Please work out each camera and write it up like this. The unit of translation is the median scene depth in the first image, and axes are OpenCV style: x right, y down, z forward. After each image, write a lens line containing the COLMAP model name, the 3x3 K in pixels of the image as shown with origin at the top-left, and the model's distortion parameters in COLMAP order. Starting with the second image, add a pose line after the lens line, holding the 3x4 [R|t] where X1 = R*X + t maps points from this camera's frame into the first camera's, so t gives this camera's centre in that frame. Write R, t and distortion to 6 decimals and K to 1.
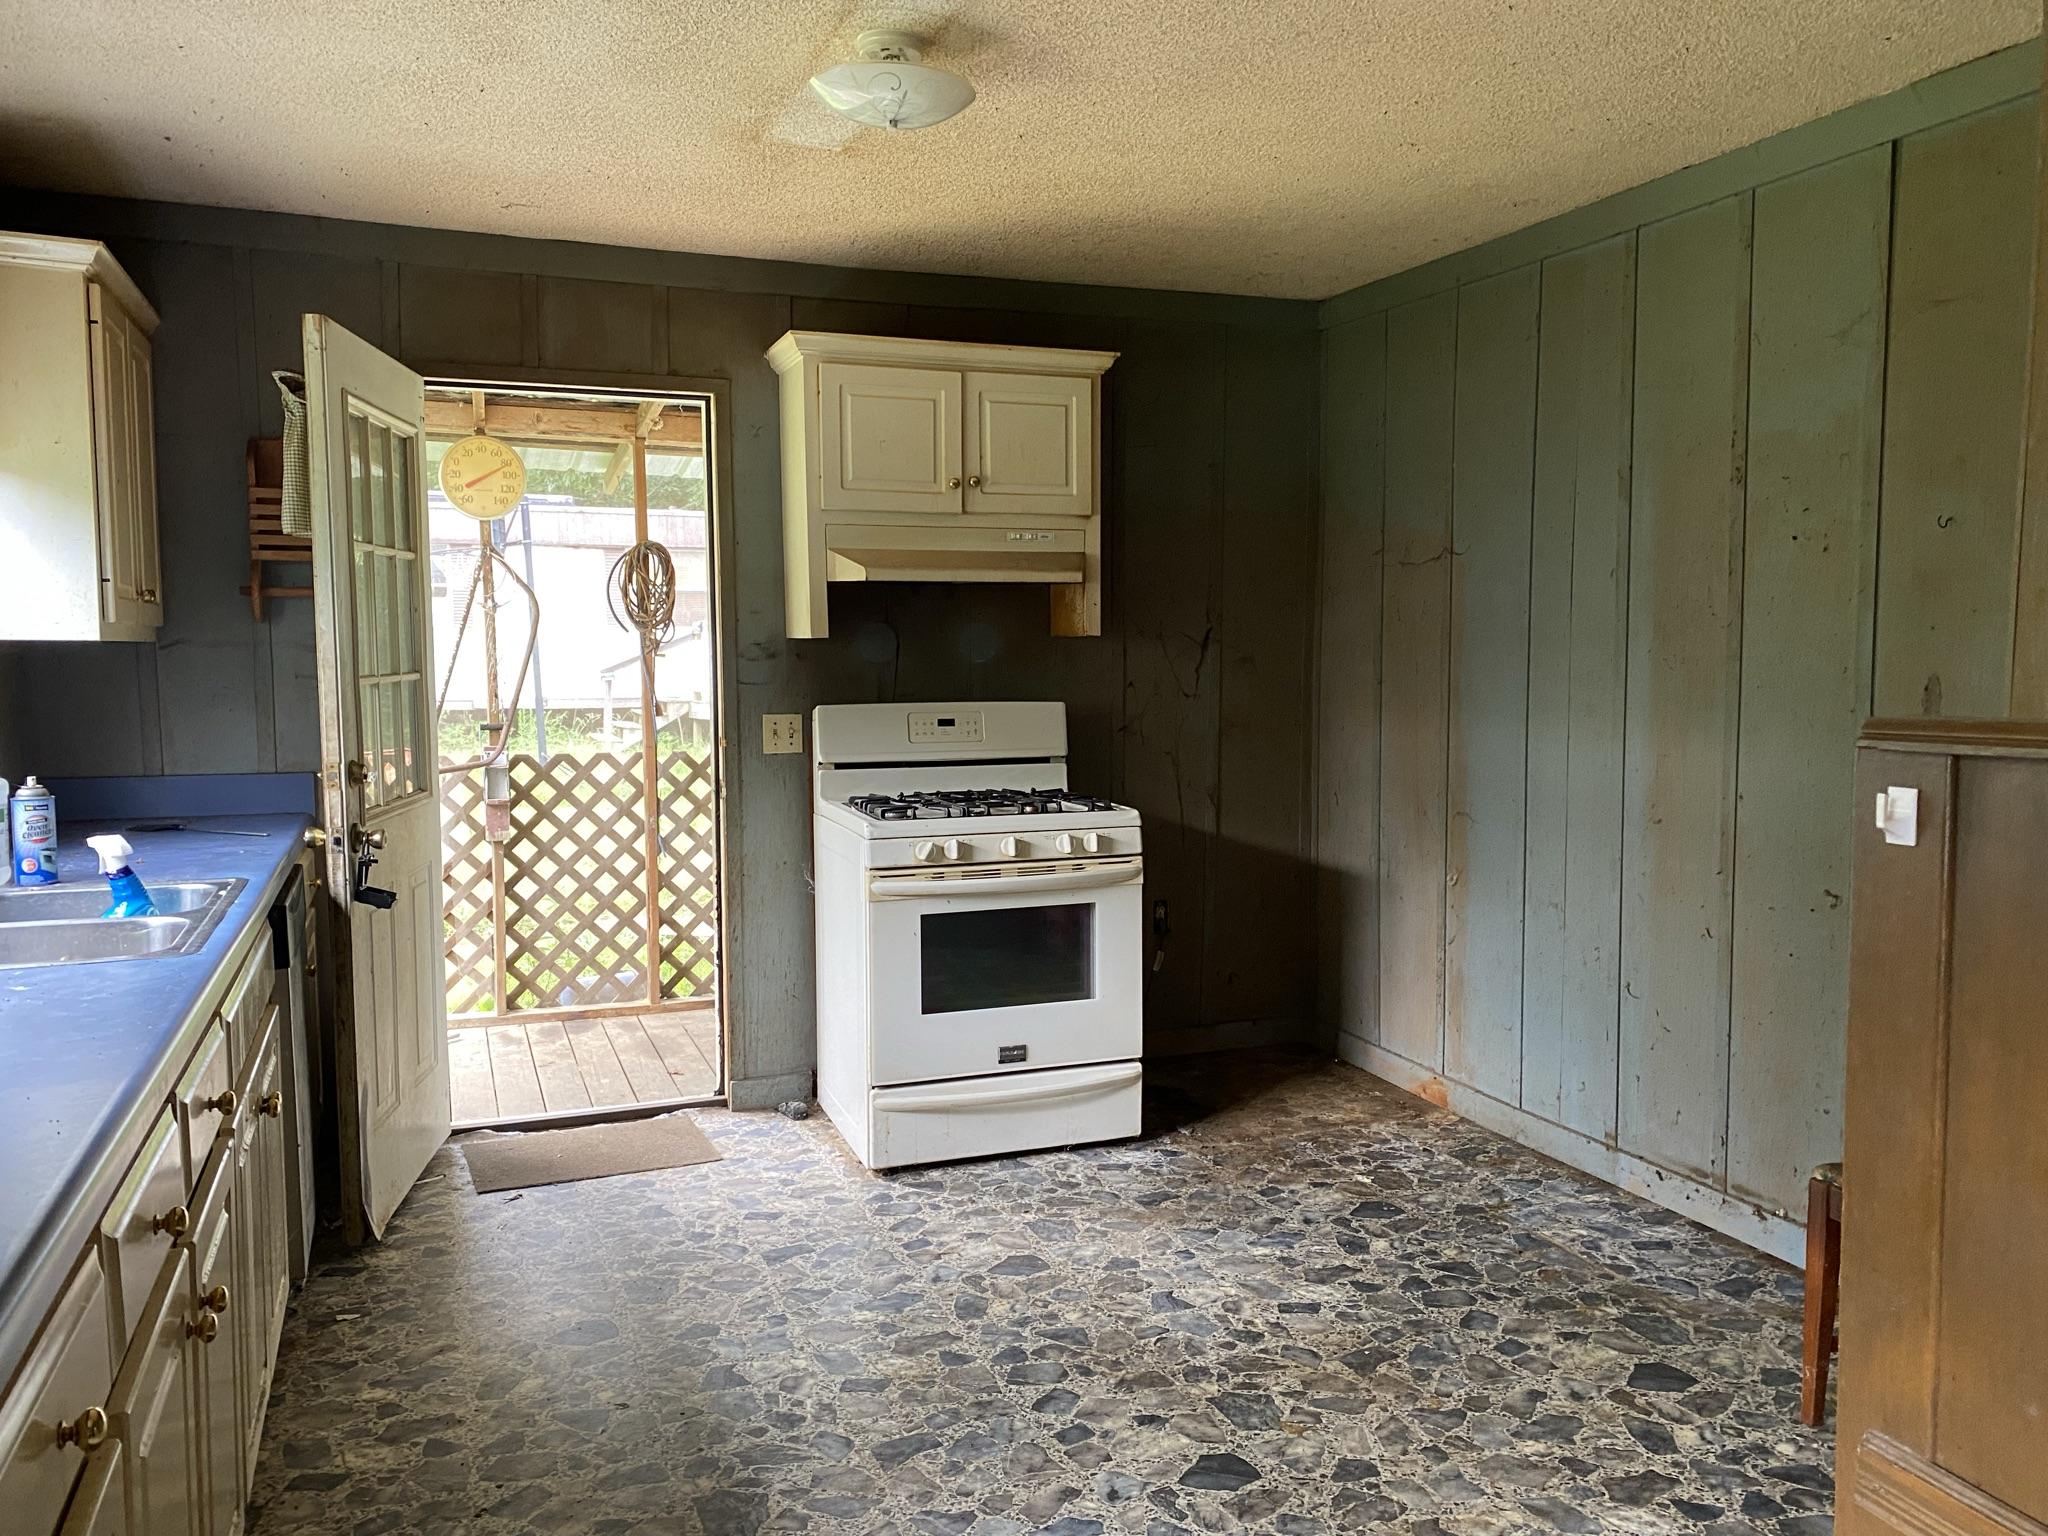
lens RADIAL K [[1541.2, 0, 1023.4], [0, 1541.2, 777.3], [0, 0, 1]] dist [0.069818, -0.059405]
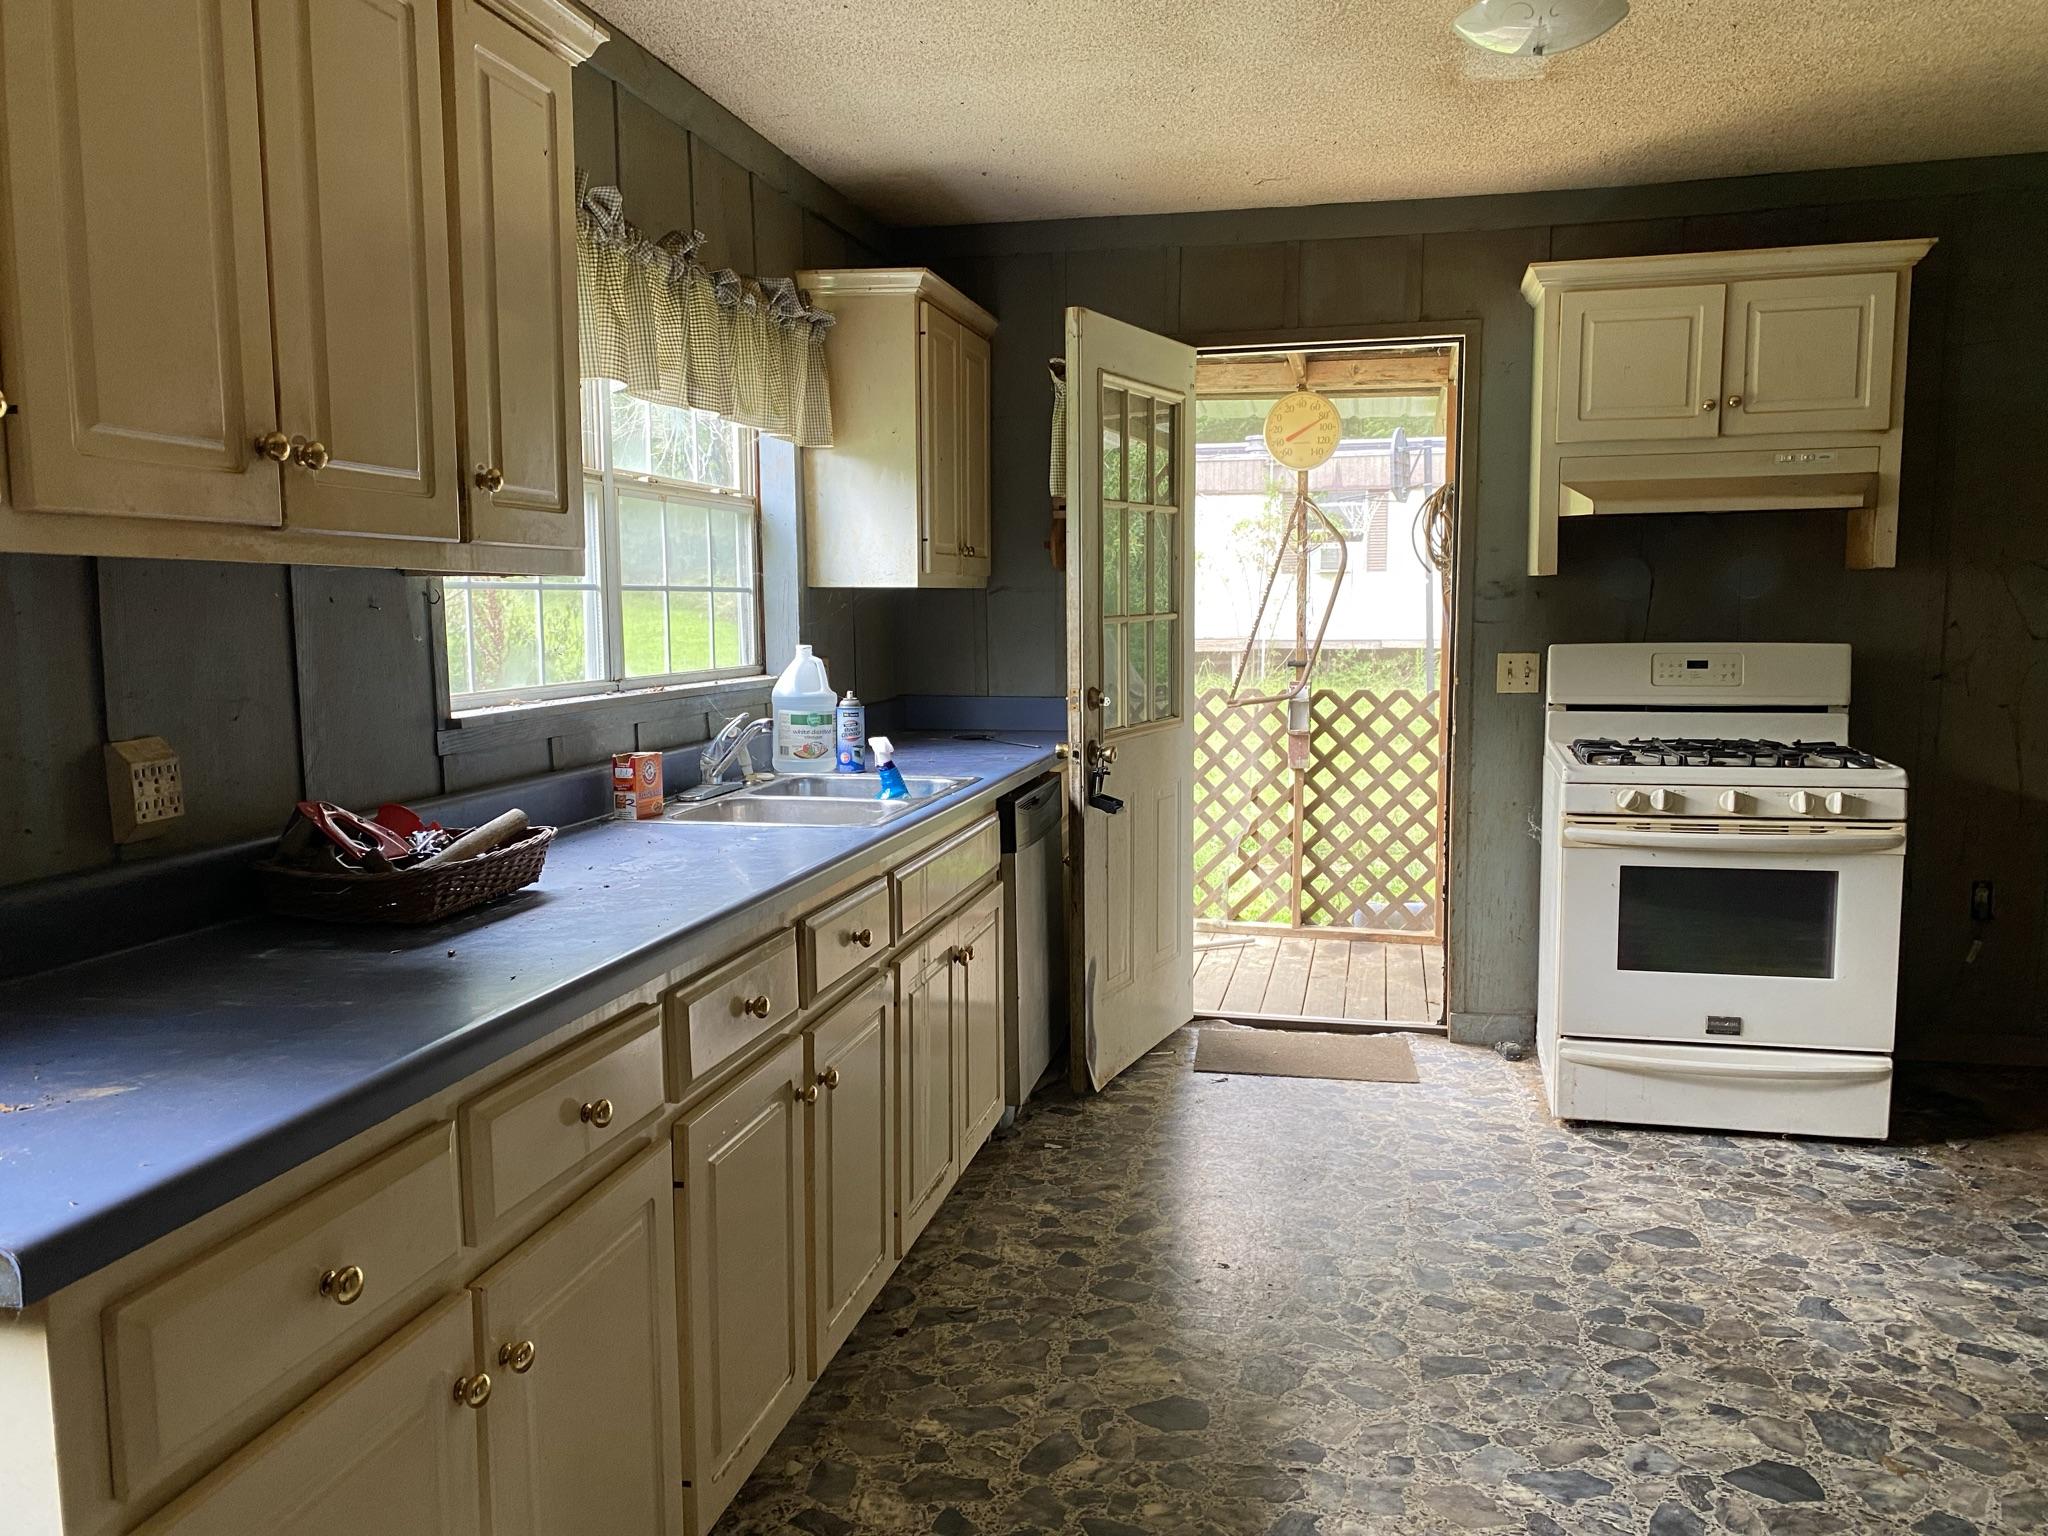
lens RADIAL K [[1541.2, 0, 1054.7], [0, 1541.2, 774.6], [0, 0, 1]] dist [0.069818, -0.059405]
pose [[0.843113, 0.058613, -0.534533, 0.150748], [-0.039143, 0.998094, 0.047703, 0.000859], [0.536310, -0.019296, 0.843800, -0.002057]]
